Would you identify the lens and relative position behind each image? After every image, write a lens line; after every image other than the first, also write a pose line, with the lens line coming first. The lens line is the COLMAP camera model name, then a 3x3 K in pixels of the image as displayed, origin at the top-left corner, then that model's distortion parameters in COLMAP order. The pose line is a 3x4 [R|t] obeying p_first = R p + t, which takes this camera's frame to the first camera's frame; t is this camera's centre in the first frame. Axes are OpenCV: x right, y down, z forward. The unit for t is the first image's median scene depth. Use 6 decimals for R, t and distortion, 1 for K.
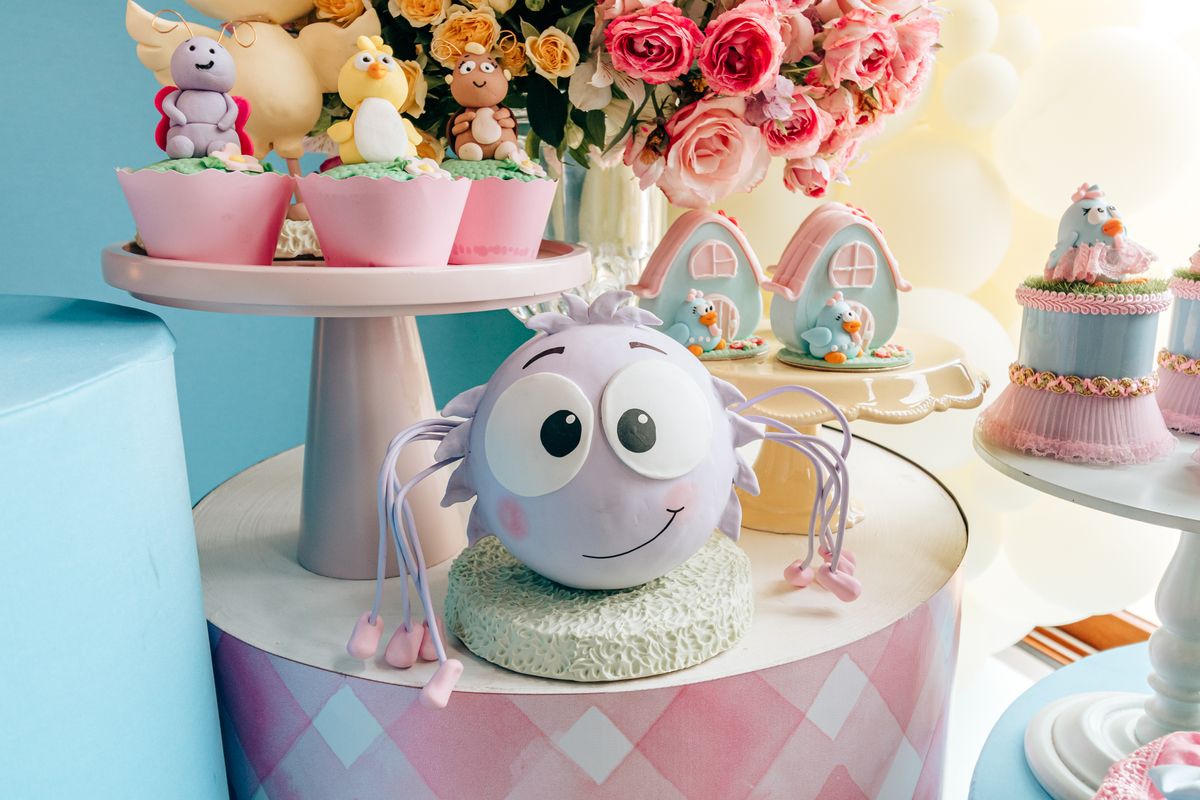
lens RADIAL K [[951.8, 0, 606.3], [0, 951.8, 402.9], [0, 0, 1]] dist [0.004210, 0.000765]
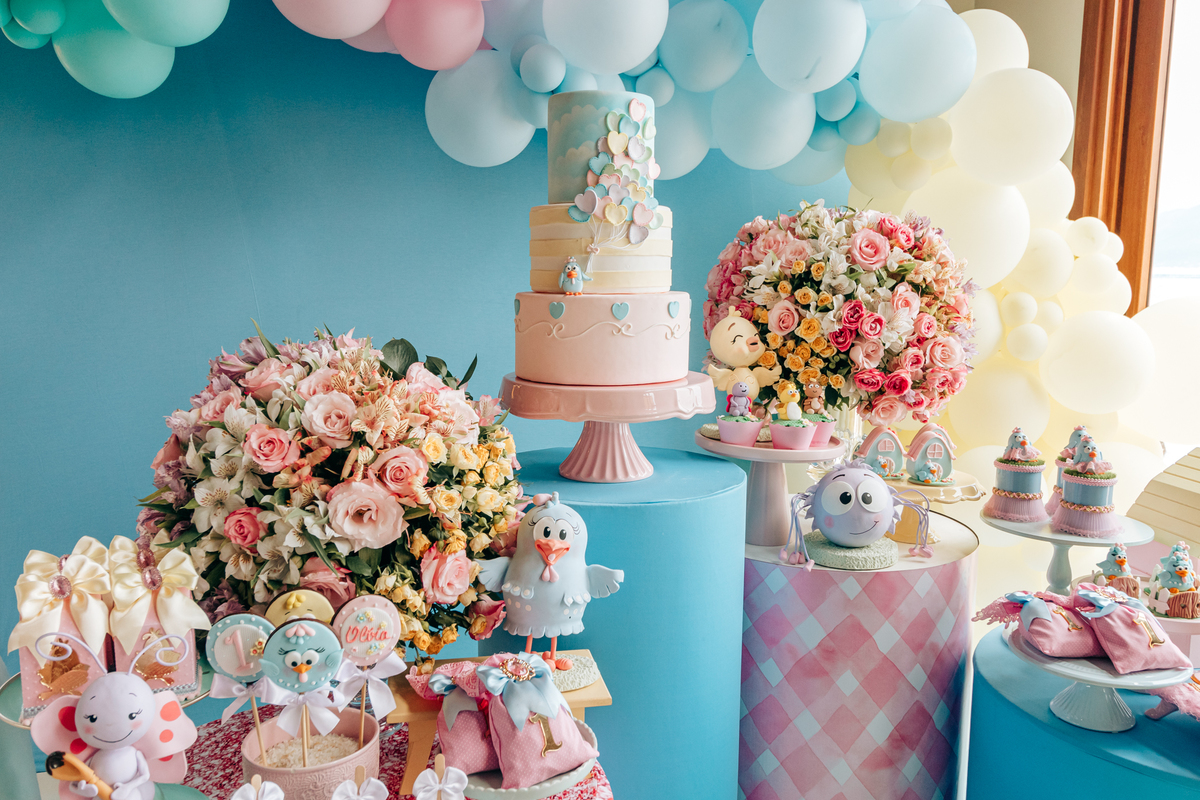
lens RADIAL K [[951.8, 0, 606.3], [0, 951.8, 402.9], [0, 0, 1]] dist [0.004210, 0.000765]
pose [[0.988495, 0.040054, -0.145857, -0.346965], [-0.056257, 0.992479, -0.108722, 0.094231], [0.140405, 0.115676, 0.983313, -2.205652]]
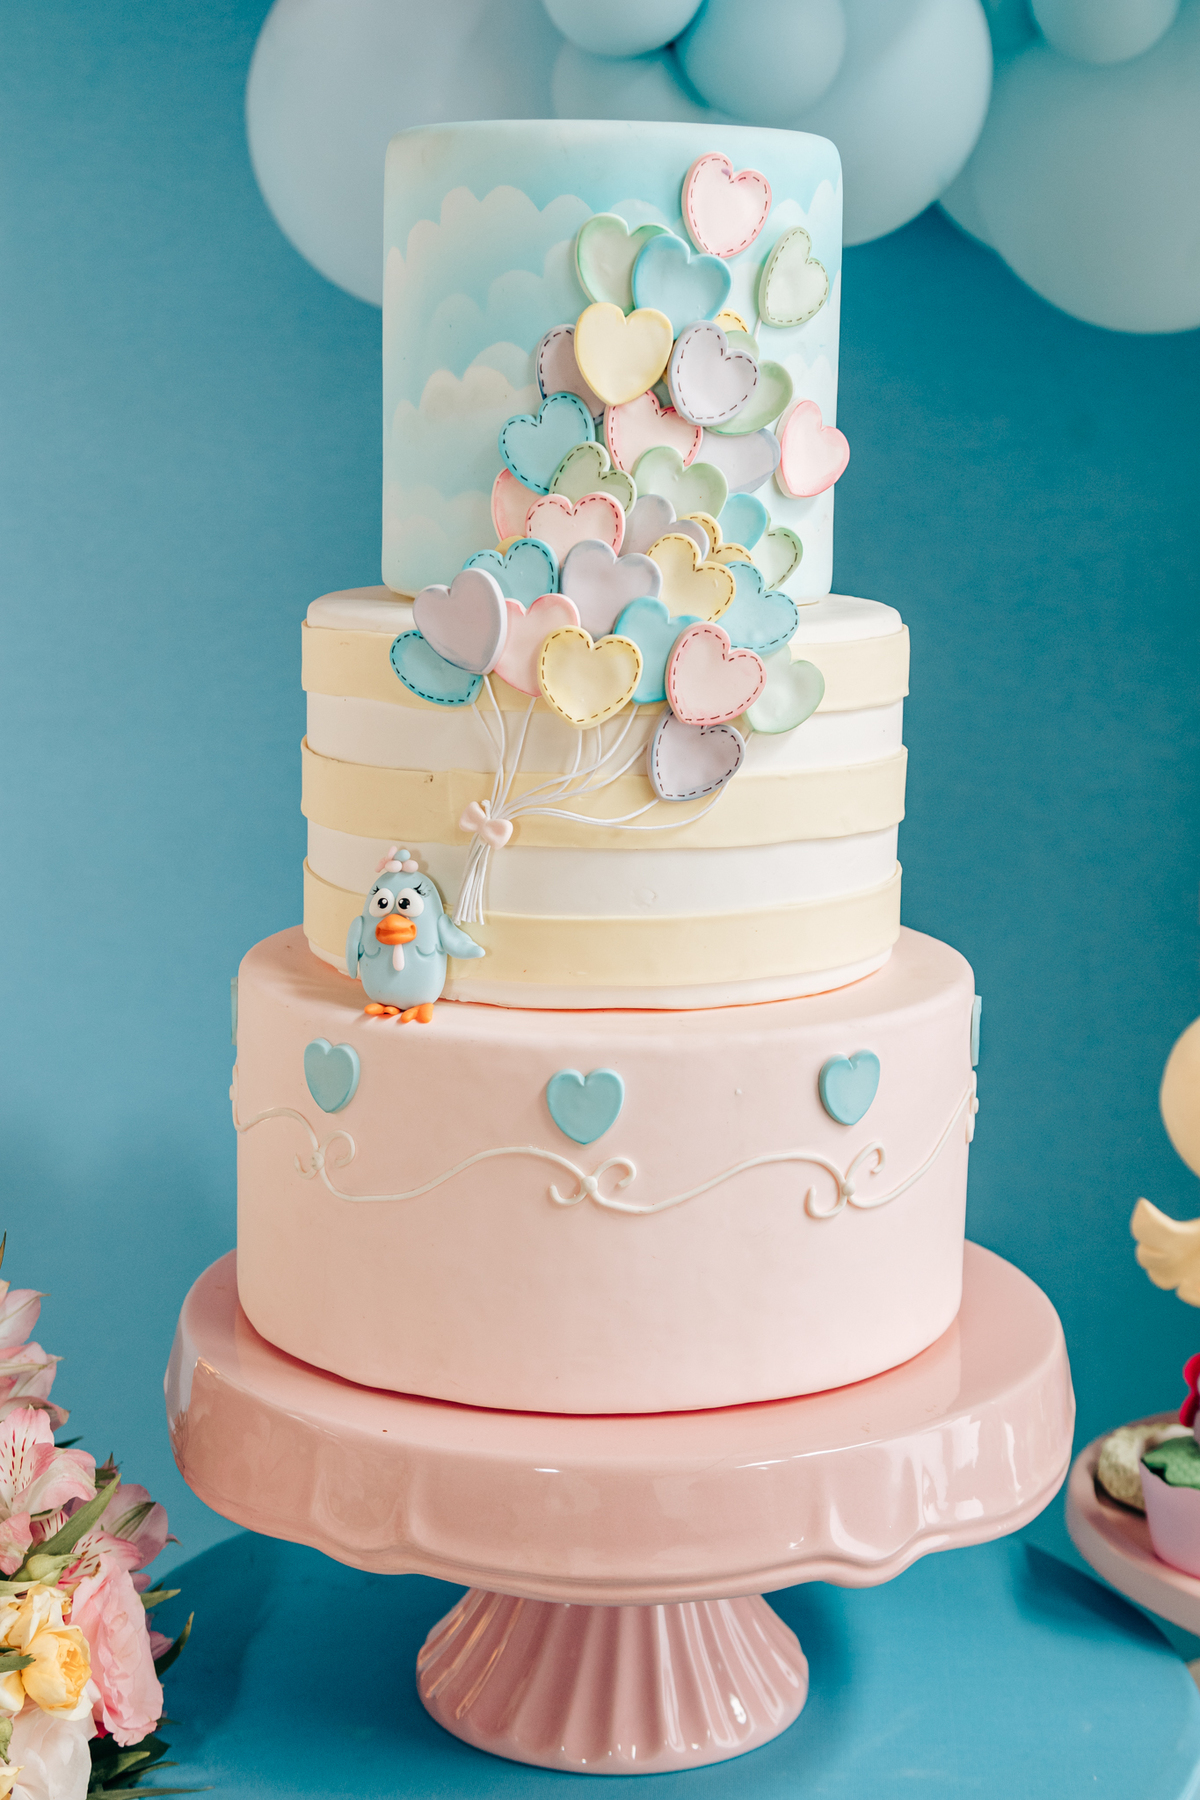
lens RADIAL K [[2789.9, 0, 597.9], [0, 2789.9, 898.8], [0, 0, 1]] dist [-0.000117, 0.128677]
pose [[0.922038, 0.095882, -0.375037, -0.059141], [-0.124962, 0.990694, -0.053941, -0.461973], [0.366375, 0.096602, 0.925439, -1.306246]]
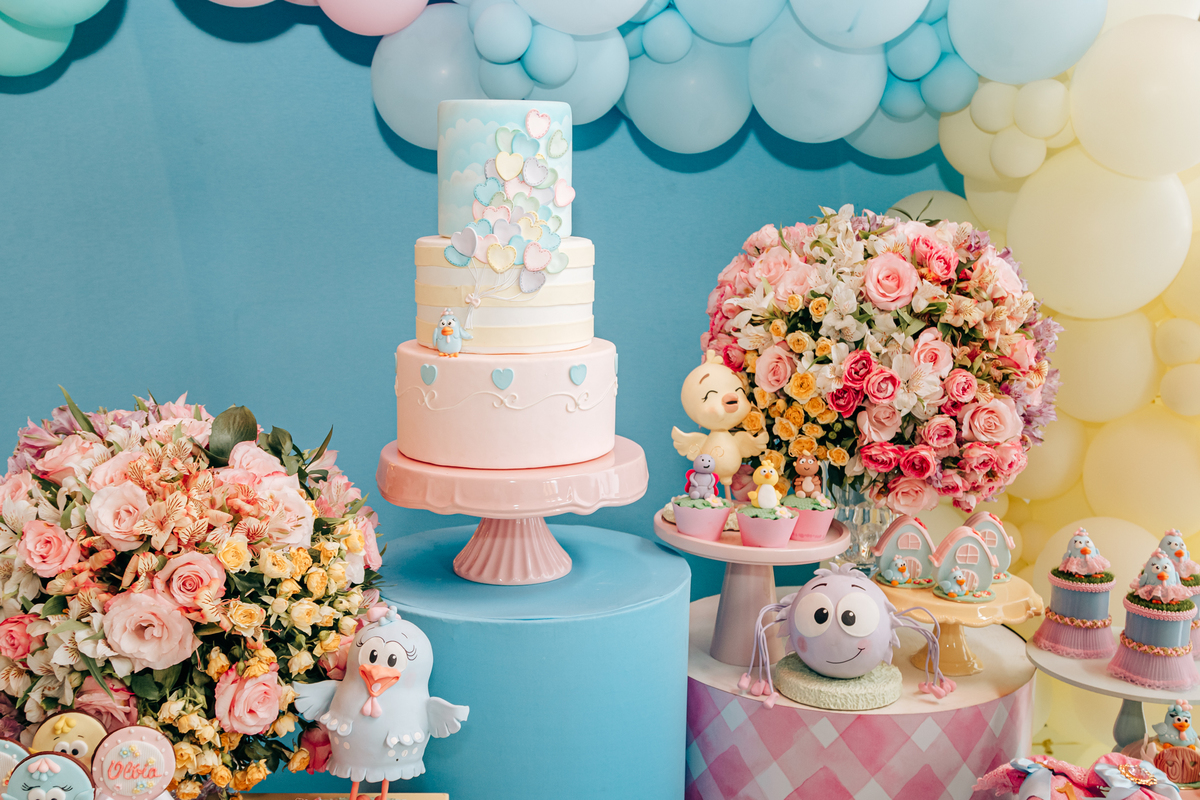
lens RADIAL K [[1355.8, 0, 584.5], [0, 1355.8, 408.9], [0, 0, 1]] dist [-0.019027, 0.014861]
pose [[0.948482, 0.075099, -0.307801, 0.375582], [-0.100829, 0.992540, -0.068535, -0.181903], [0.300358, 0.096040, 0.948979, -2.429431]]
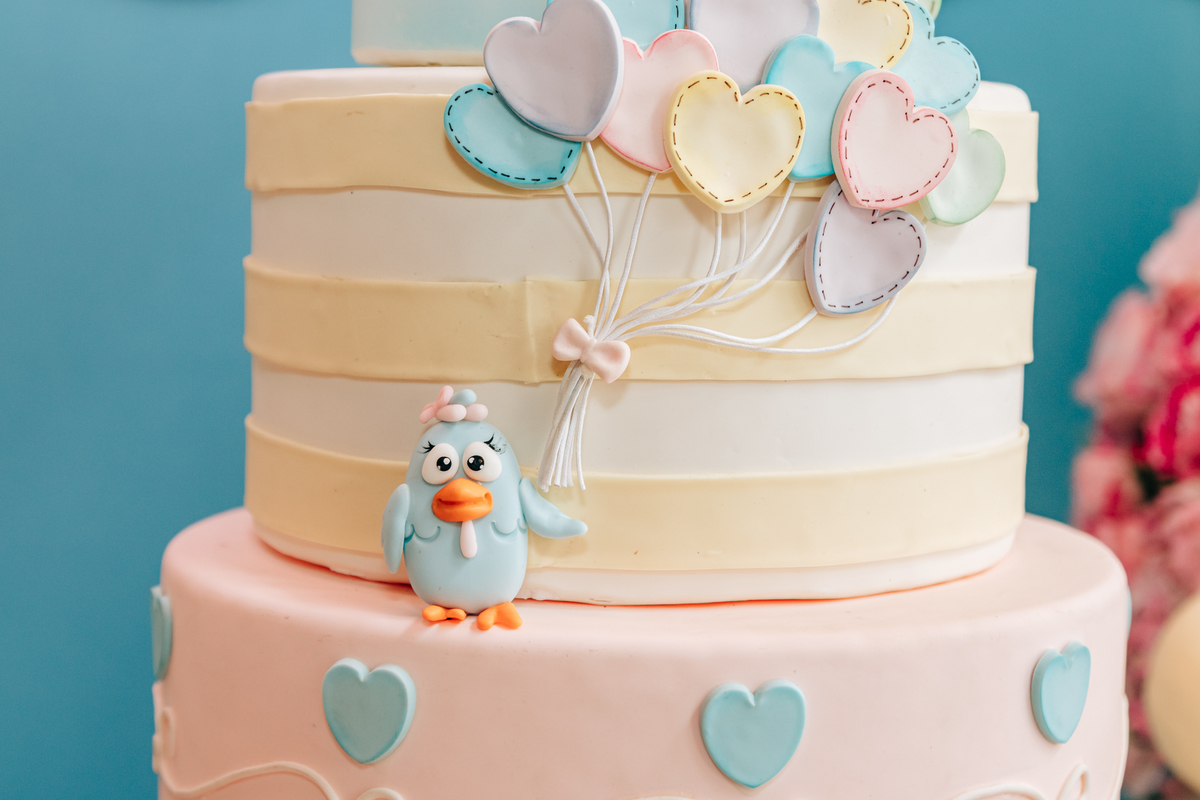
lens RADIAL K [[2451.9, 0, 599.5], [0, 2451.9, 402.4], [0, 0, 1]] dist [-0.021905, -0.145182]
pose [[0.984833, 0.052584, -0.165342, -0.587016], [-0.076023, 0.987399, -0.138796, -0.417190], [0.155960, 0.149261, 0.976421, -0.804061]]
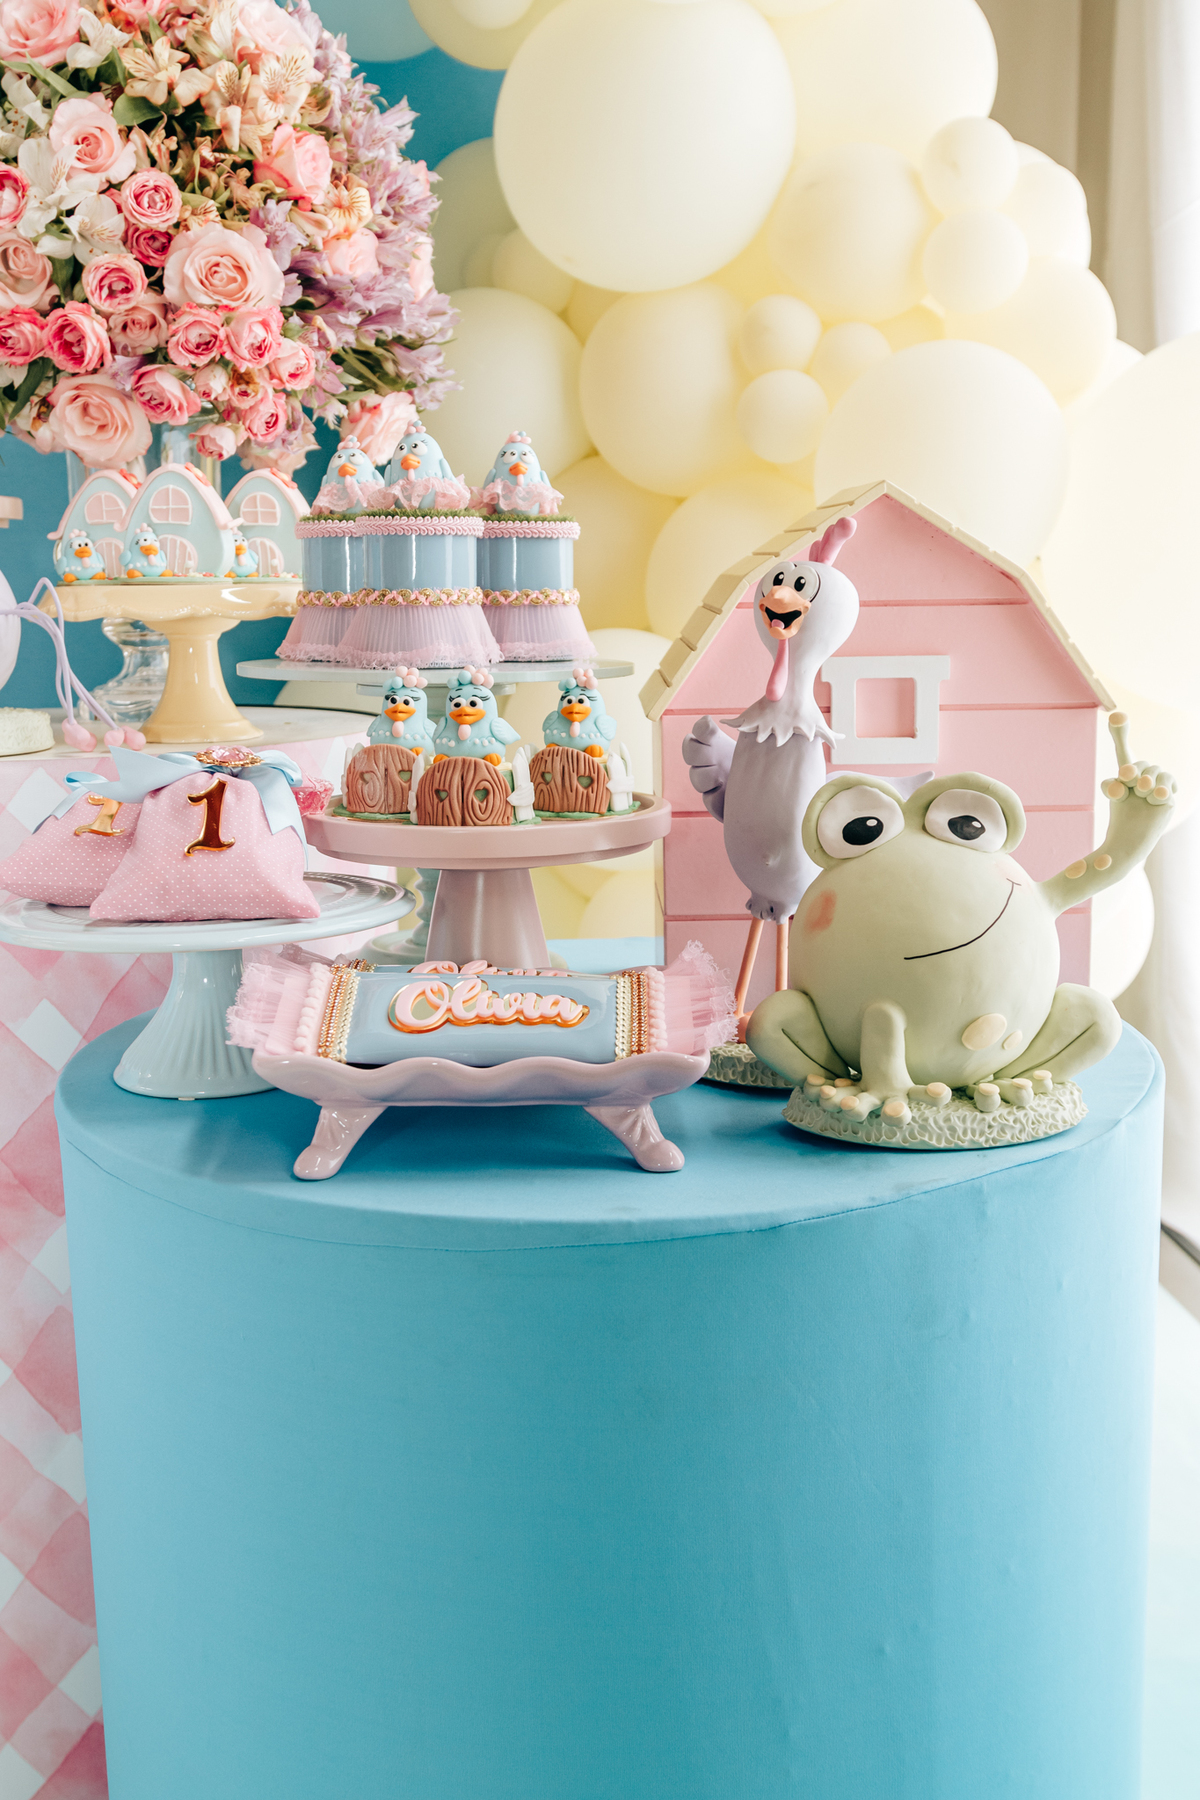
lens RADIAL K [[1942.2, 0, 613.4], [0, 1942.2, 892.7], [0, 0, 1]] dist [-0.007919, 0.012575]
pose [[0.949363, 0.052614, -0.309746, 1.675474], [-0.078801, 0.994240, -0.072641, 0.510946], [0.304140, 0.093371, 0.948041, -1.202809]]
